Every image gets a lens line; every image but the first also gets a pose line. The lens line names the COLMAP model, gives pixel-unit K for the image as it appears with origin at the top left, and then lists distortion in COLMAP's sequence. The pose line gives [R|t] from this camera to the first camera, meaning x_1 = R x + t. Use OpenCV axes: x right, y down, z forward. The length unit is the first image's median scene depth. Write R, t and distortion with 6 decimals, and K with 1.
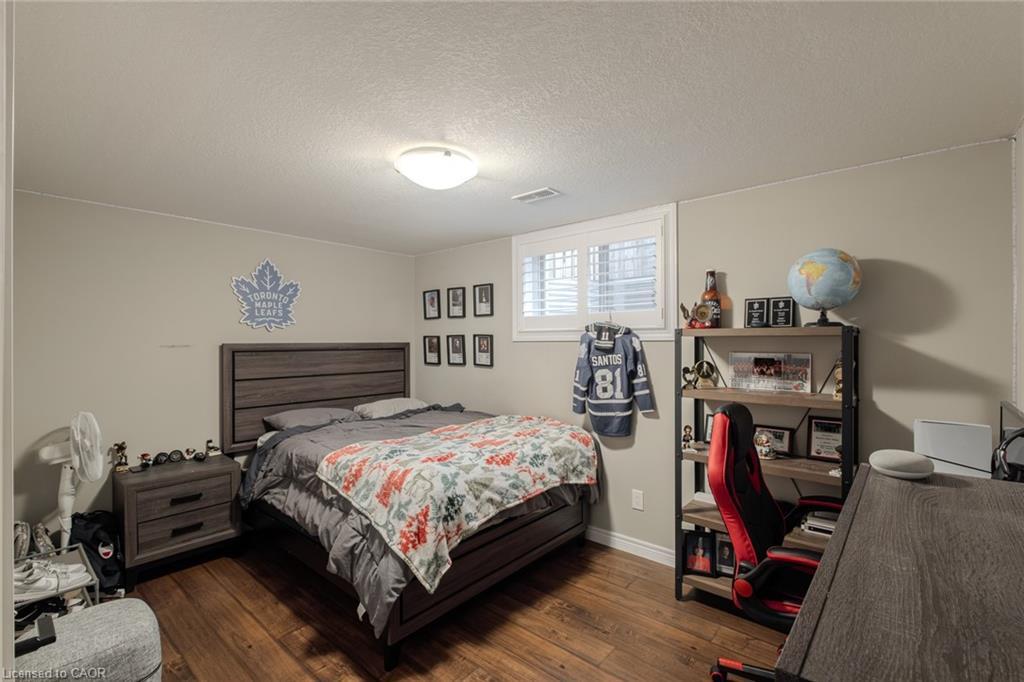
lens RADIAL K [[451.1, 0, 517.0], [0, 451.1, 342.6], [0, 0, 1]] dist [0.007039, -0.006467]
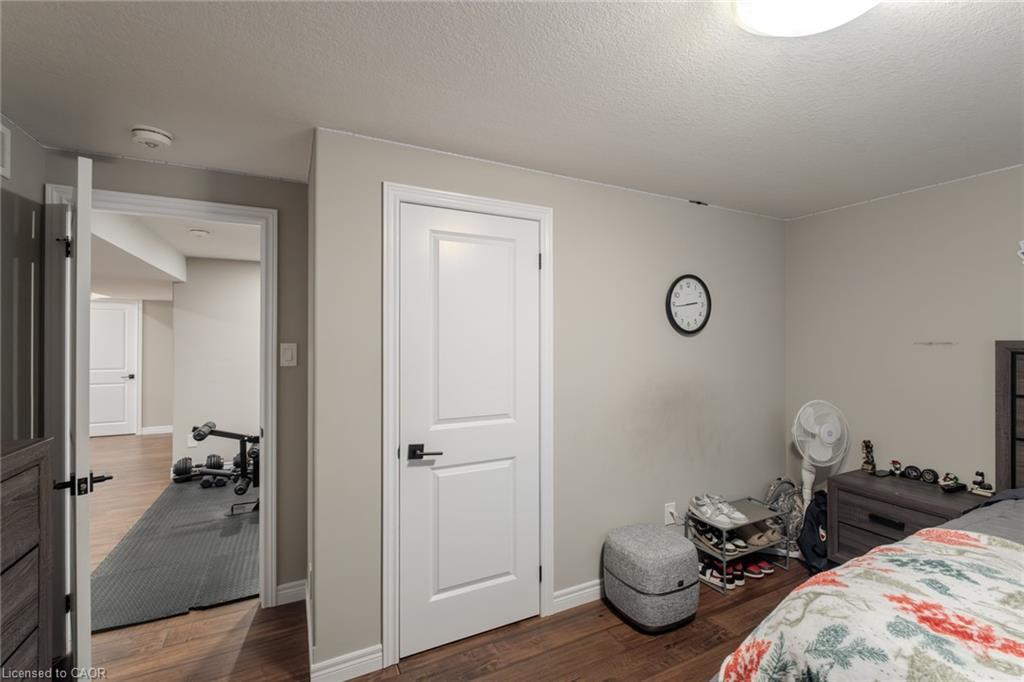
lens RADIAL K [[423.9, 0, 514.9], [0, 423.9, 339.1], [0, 0, 1]] dist [-0.001550, -0.000062]
pose [[-0.368583, 0.002204, -0.929592, 0.324534], [-0.002237, 0.999992, 0.003258, -0.000966], [0.929592, 0.003280, -0.368575, 0.766721]]
